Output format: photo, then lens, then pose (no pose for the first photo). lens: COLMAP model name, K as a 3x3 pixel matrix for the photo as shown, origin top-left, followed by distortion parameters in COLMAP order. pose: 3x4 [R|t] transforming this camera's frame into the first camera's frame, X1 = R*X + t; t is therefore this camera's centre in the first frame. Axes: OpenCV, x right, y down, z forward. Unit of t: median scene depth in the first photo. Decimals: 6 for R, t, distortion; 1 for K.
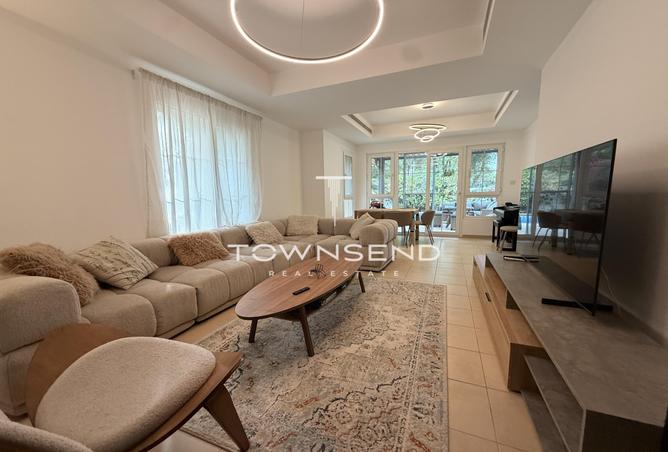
lens RADIAL K [[271.8, 0, 334.6], [0, 271.8, 227.5], [0, 0, 1]] dist [0.000419, 0.000011]
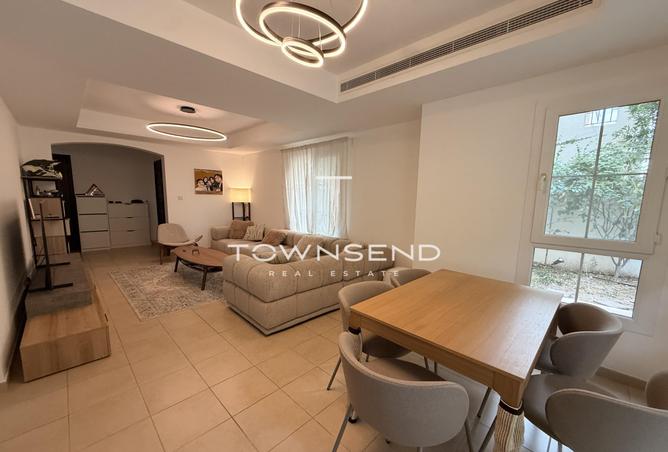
lens RADIAL K [[271.8, 0, 333.6], [0, 271.8, 230.6], [0, 0, 1]] dist [0.000419, 0.000011]
pose [[-0.381340, 0.120672, -0.916525, 1.199304], [-0.124939, 0.975619, 0.180436, -0.411633], [0.915953, 0.183318, -0.356966, 2.315015]]
